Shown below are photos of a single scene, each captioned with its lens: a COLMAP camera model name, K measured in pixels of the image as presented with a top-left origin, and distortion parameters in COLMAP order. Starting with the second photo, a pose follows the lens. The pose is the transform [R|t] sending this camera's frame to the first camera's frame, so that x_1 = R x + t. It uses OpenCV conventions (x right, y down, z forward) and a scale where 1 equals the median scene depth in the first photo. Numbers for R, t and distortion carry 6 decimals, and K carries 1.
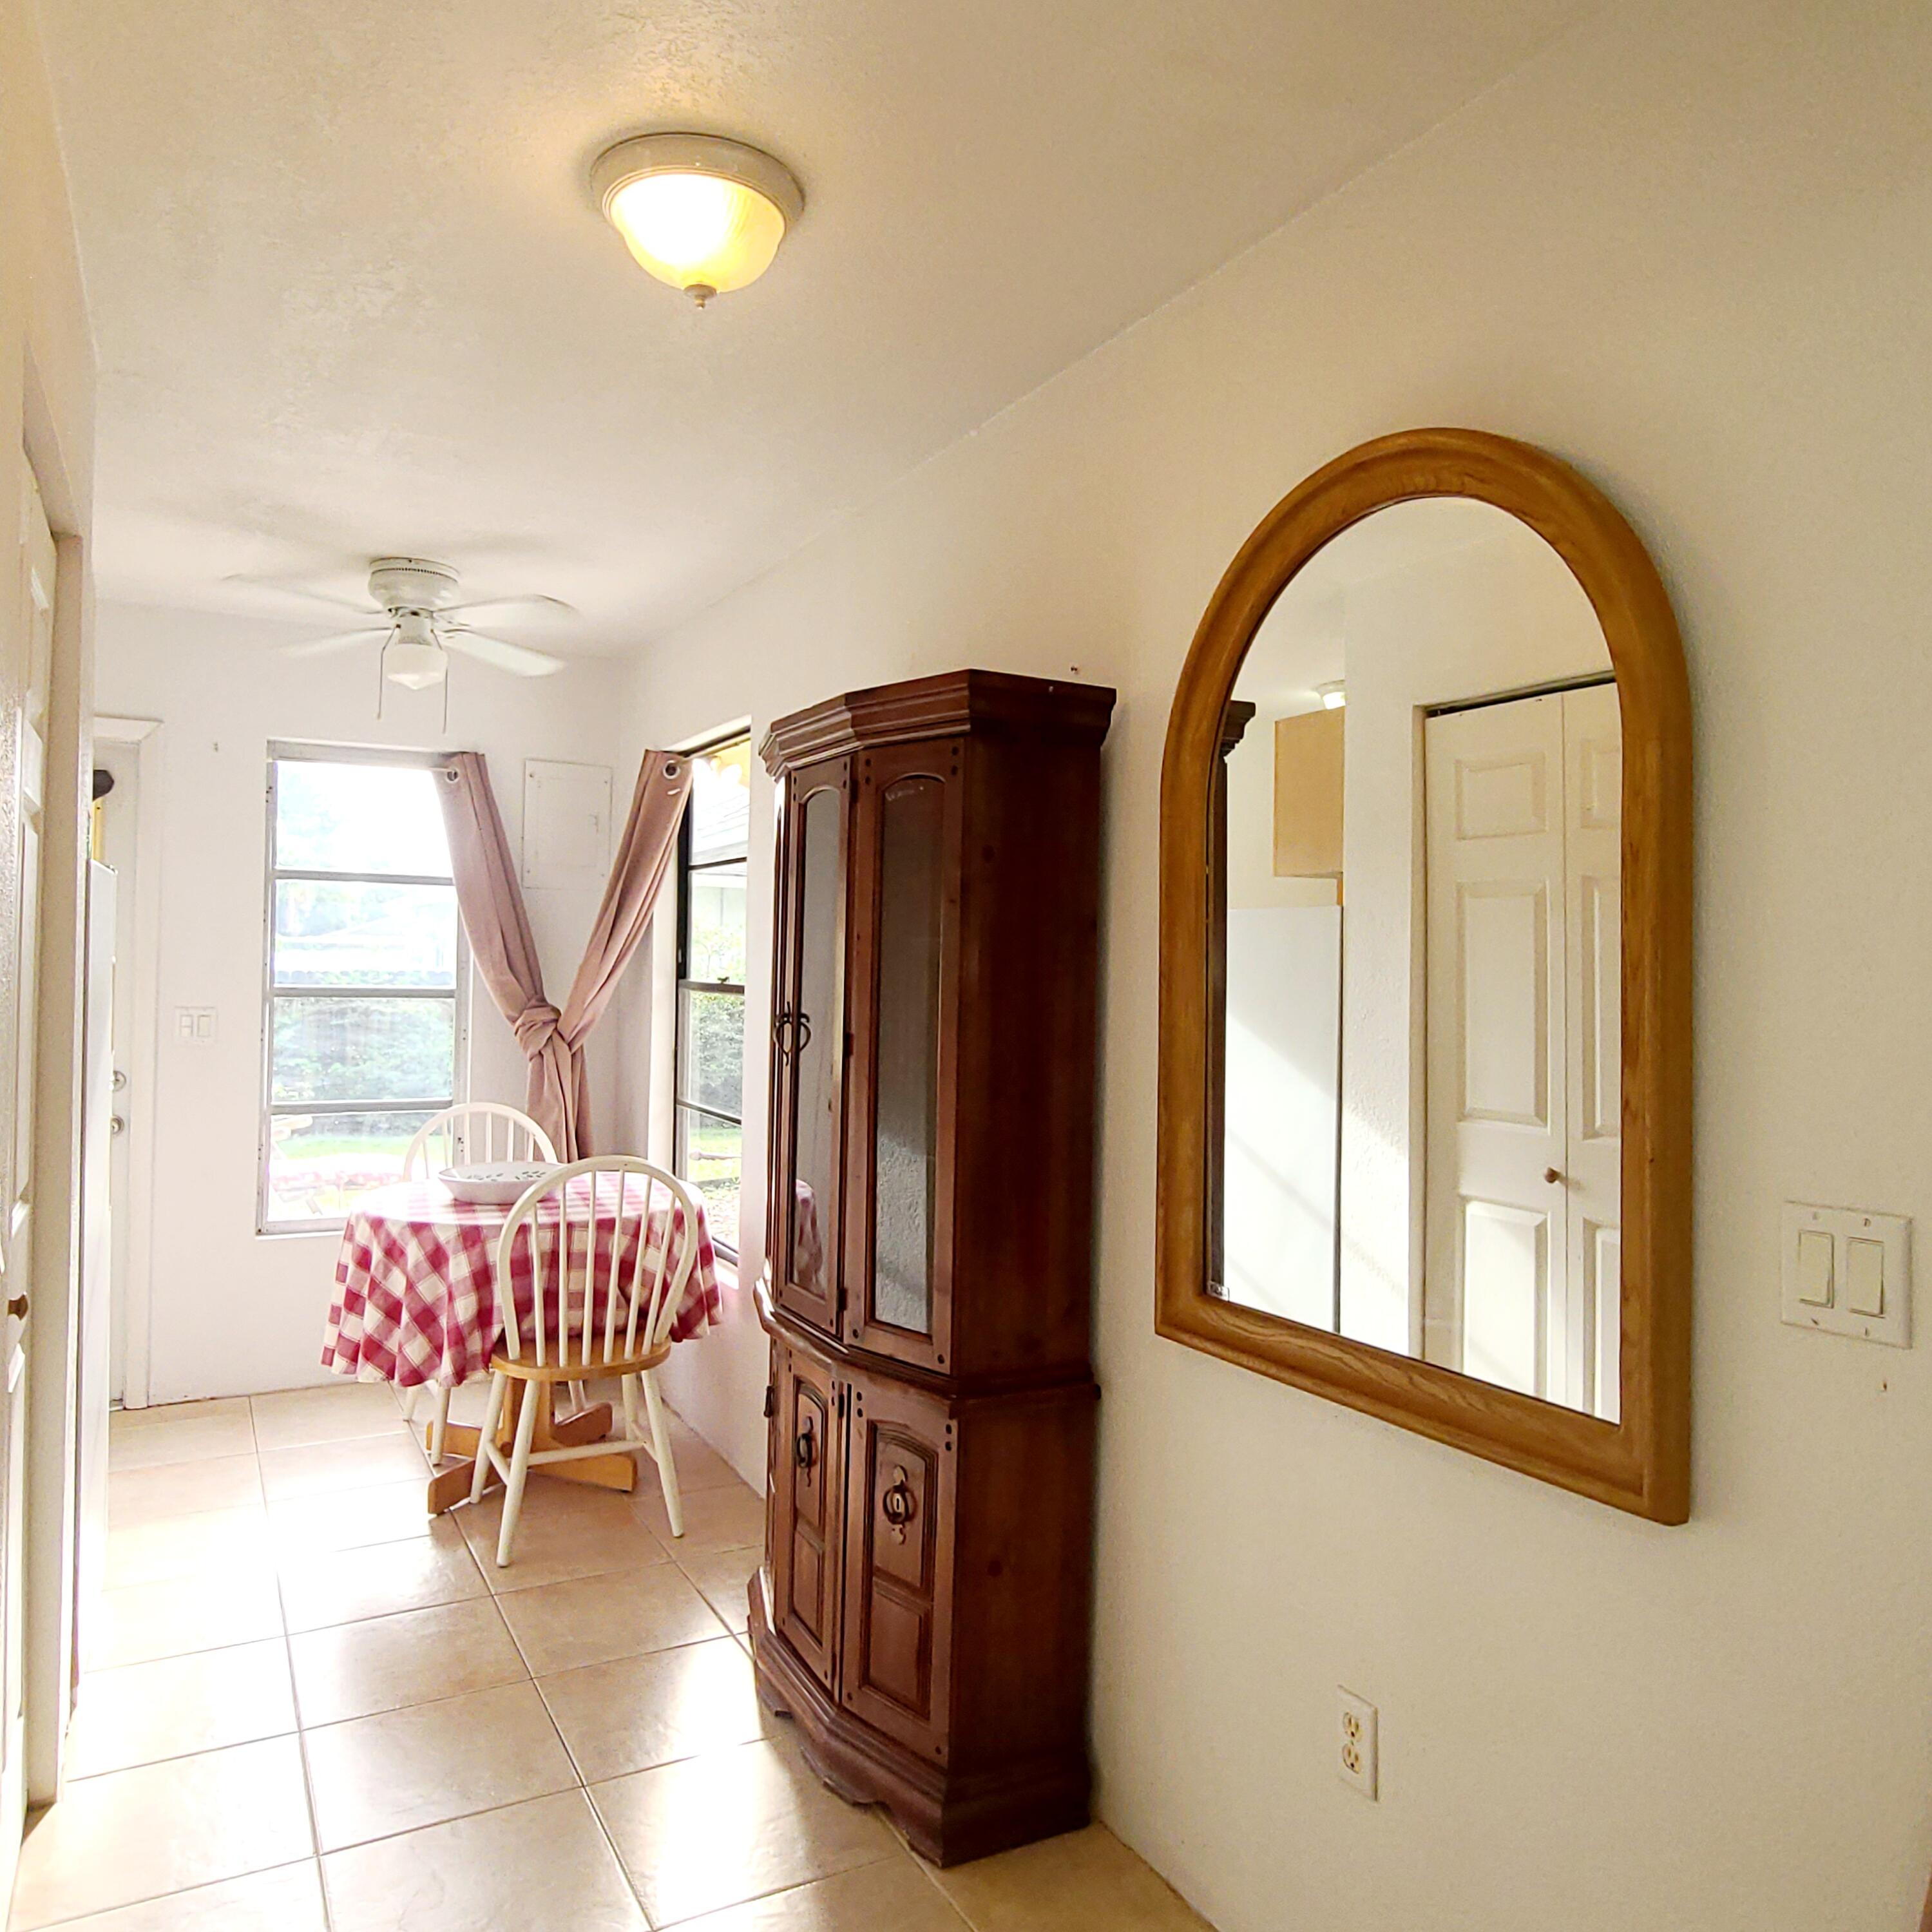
lens RADIAL K [[1441.0, 0, 961.2], [0, 1441.0, 956.9], [0, 0, 1]] dist [-0.004015, 0.001006]
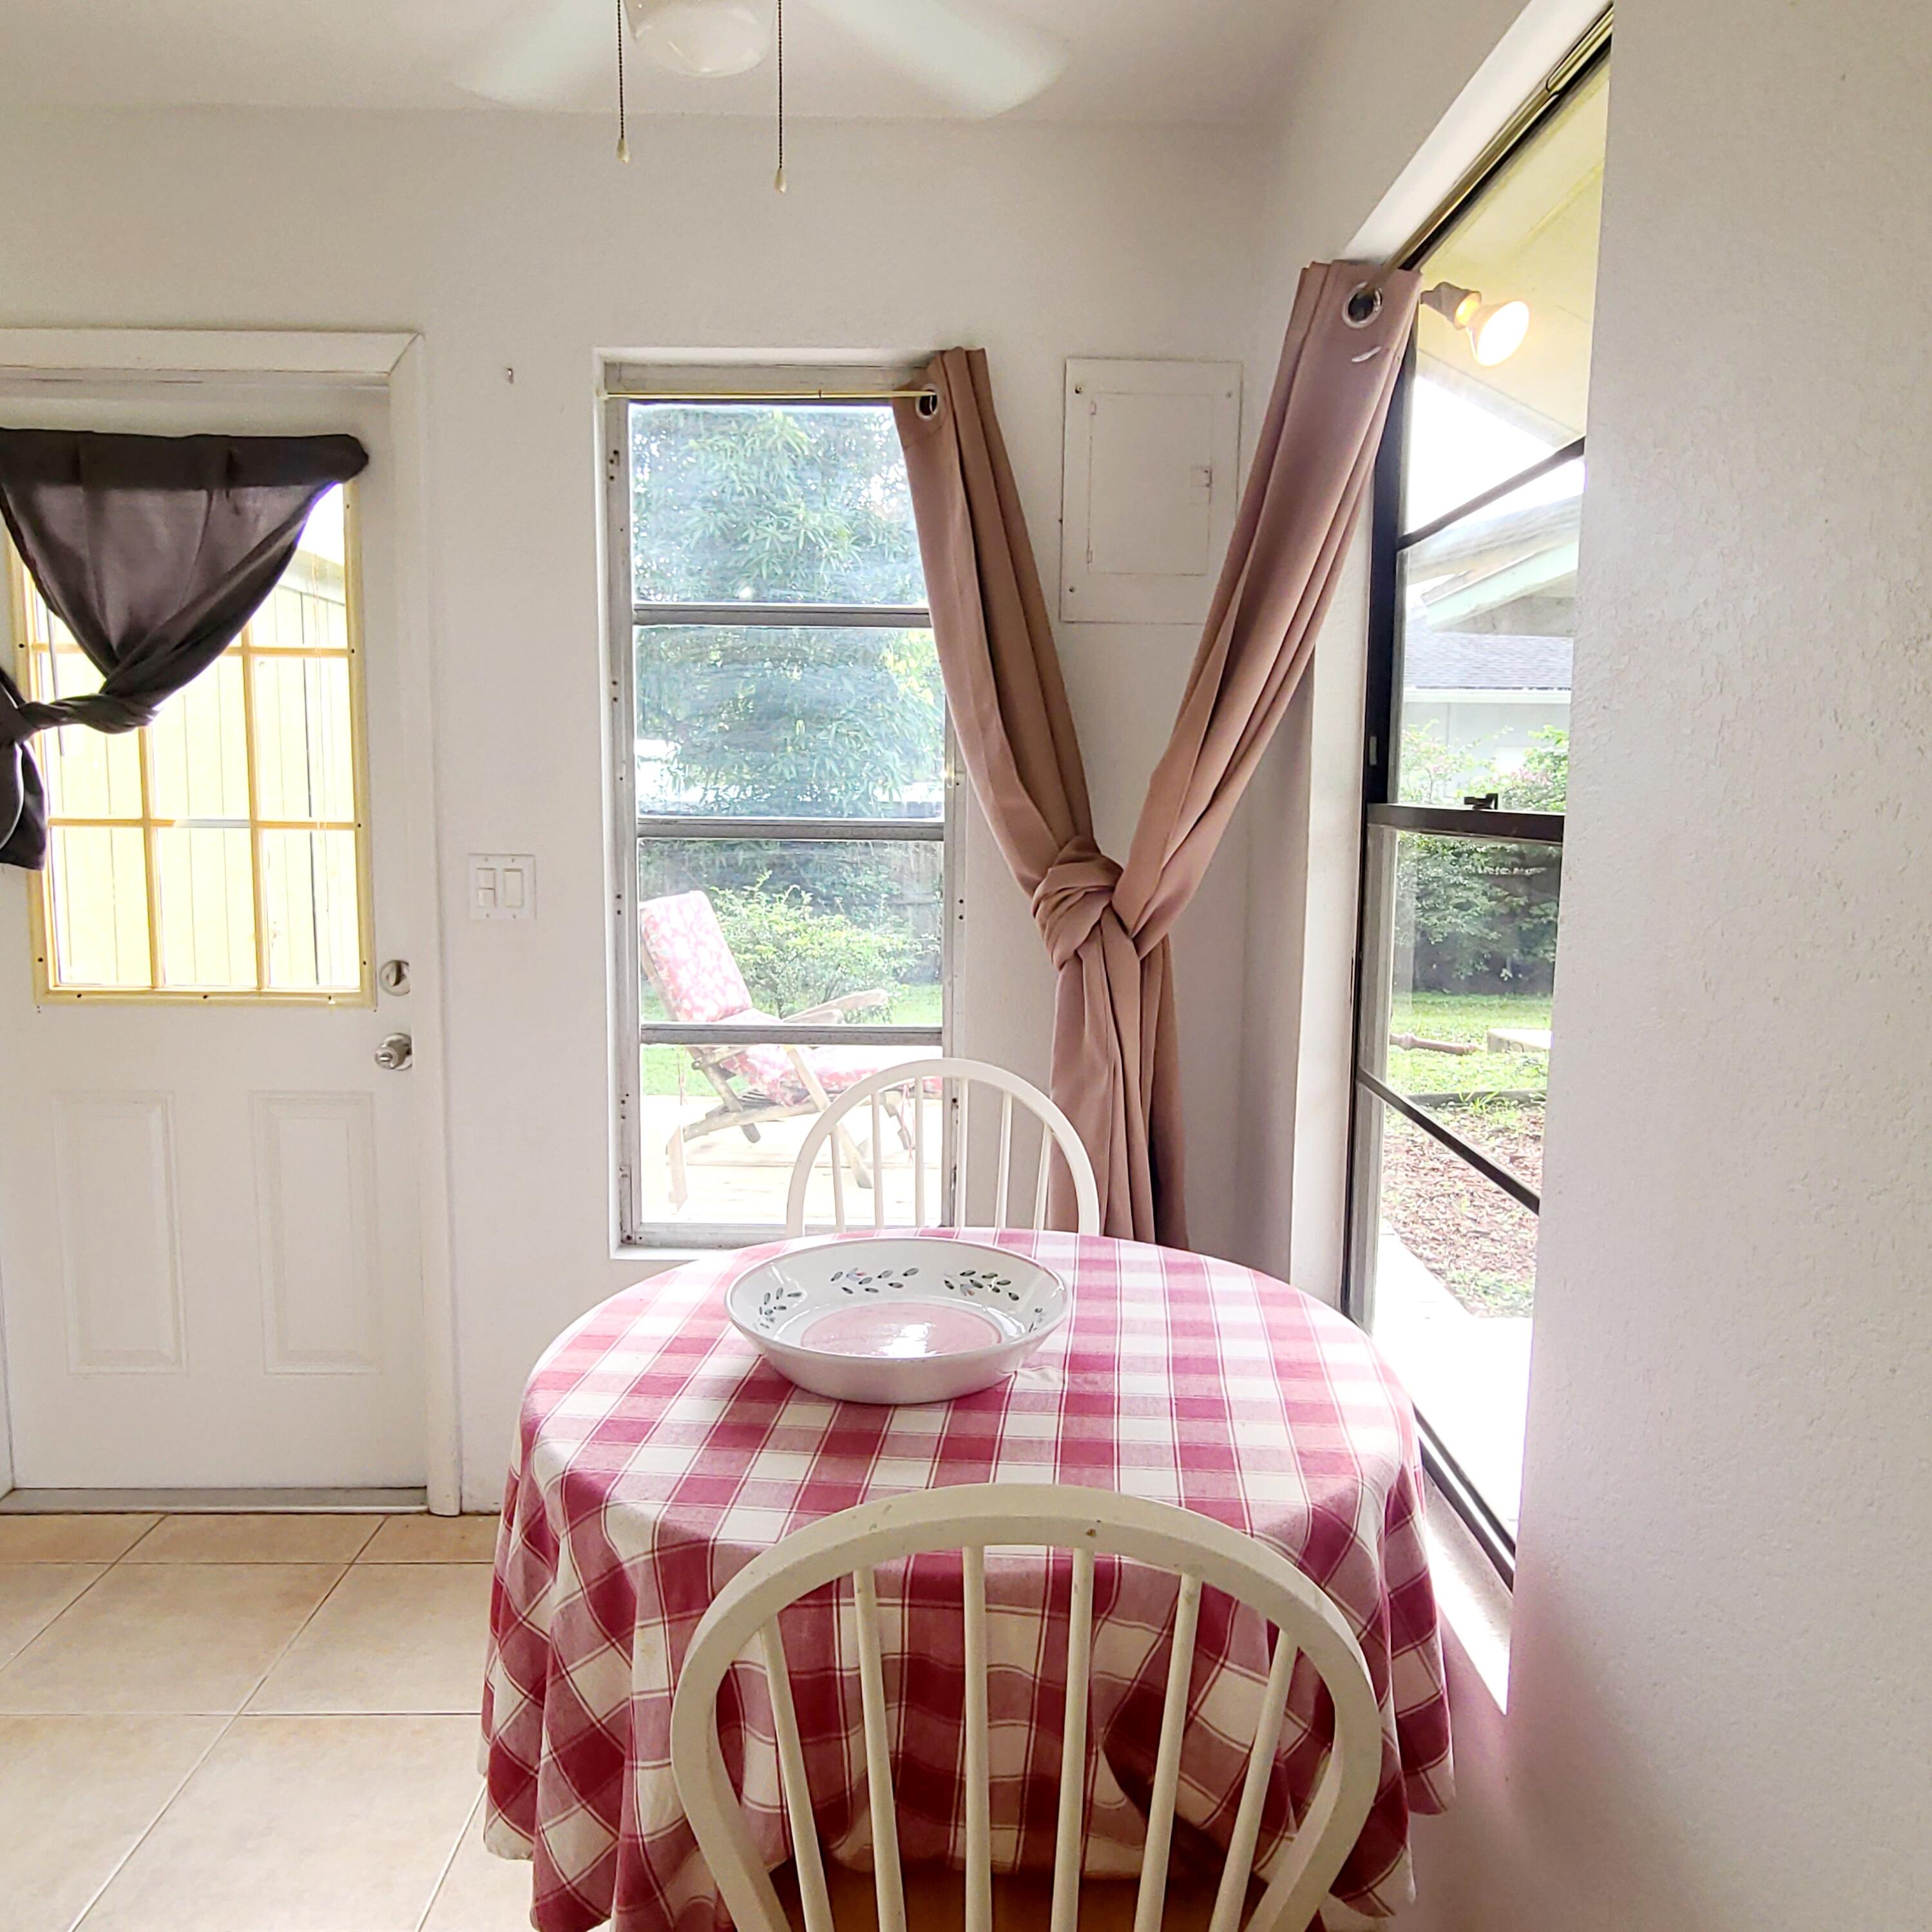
lens RADIAL K [[1441.0, 0, 961.2], [0, 1441.0, 956.9], [0, 0, 1]] dist [-0.004015, 0.001006]
pose [[0.884198, 0.045141, -0.464926, -0.191055], [0.009067, 0.993474, 0.113702, 0.021529], [0.467025, -0.104750, 0.878018, 1.056311]]
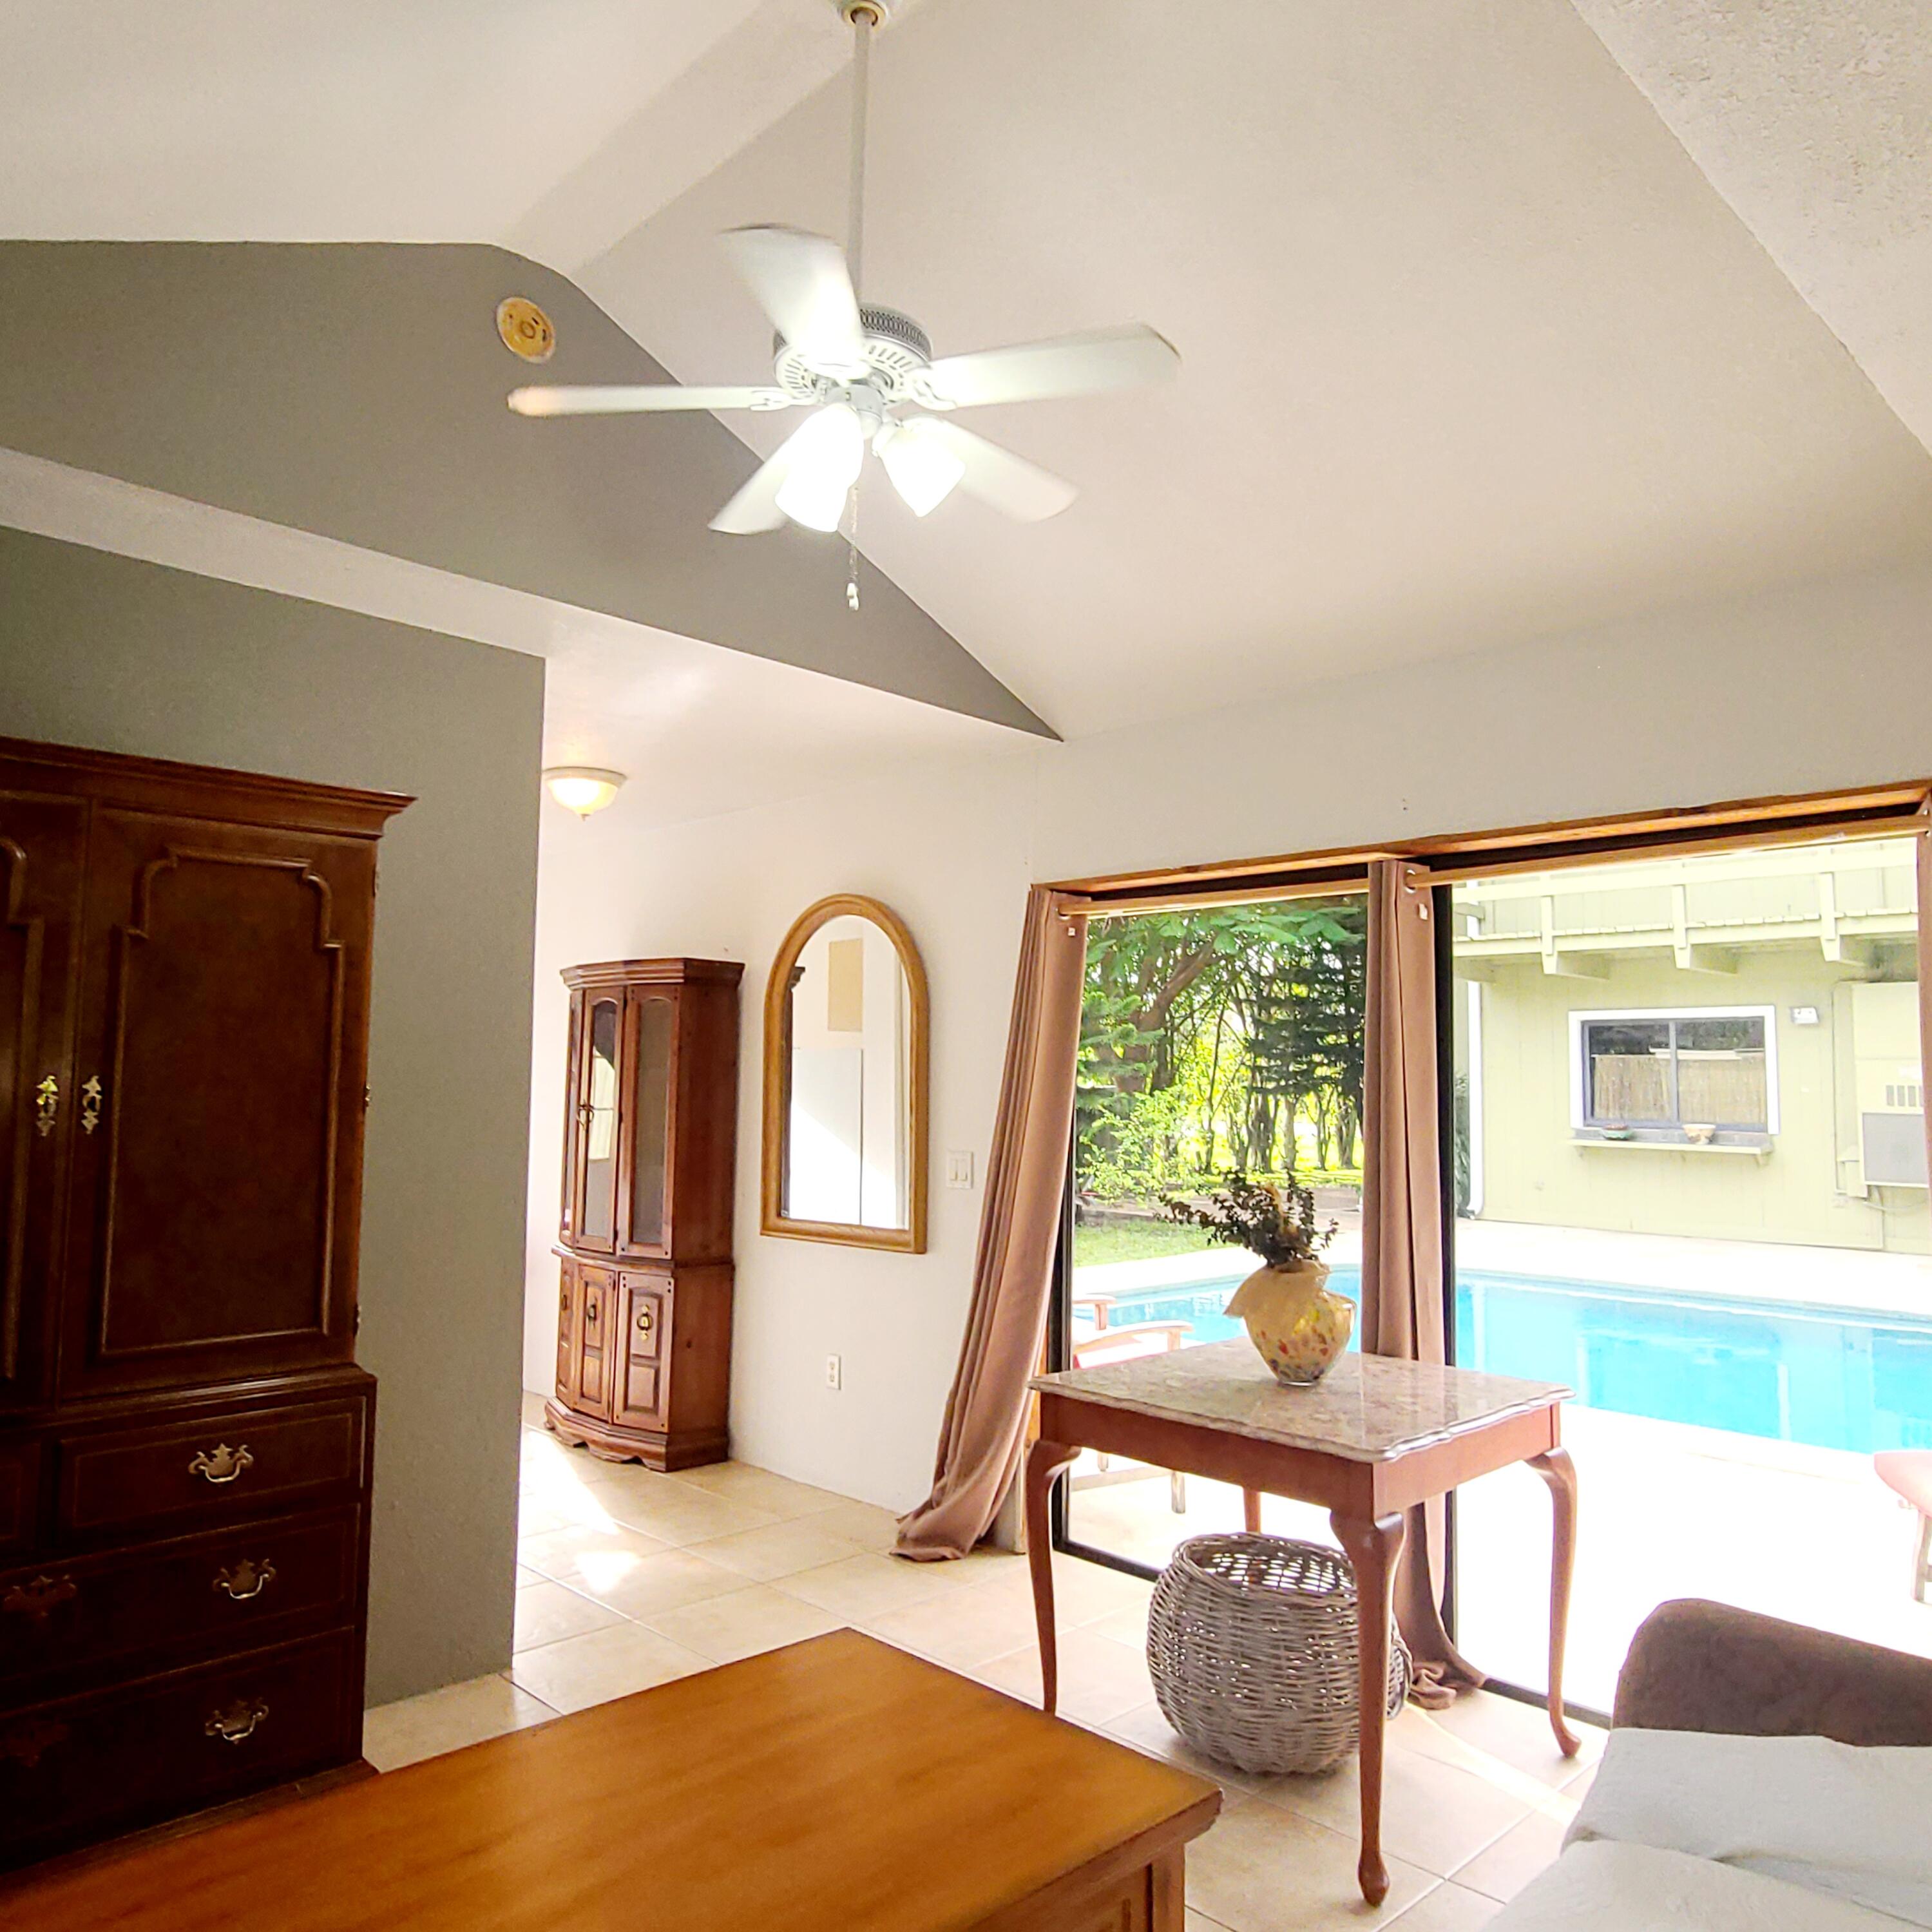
lens RADIAL K [[1441.0, 0, 961.2], [0, 1441.0, 956.9], [0, 0, 1]] dist [-0.004015, 0.001006]
pose [[0.962768, 0.020852, 0.269524, -0.168250], [0.000321, 0.996932, -0.078275, -0.011668], [-0.270329, 0.075447, 0.959807, -1.212436]]
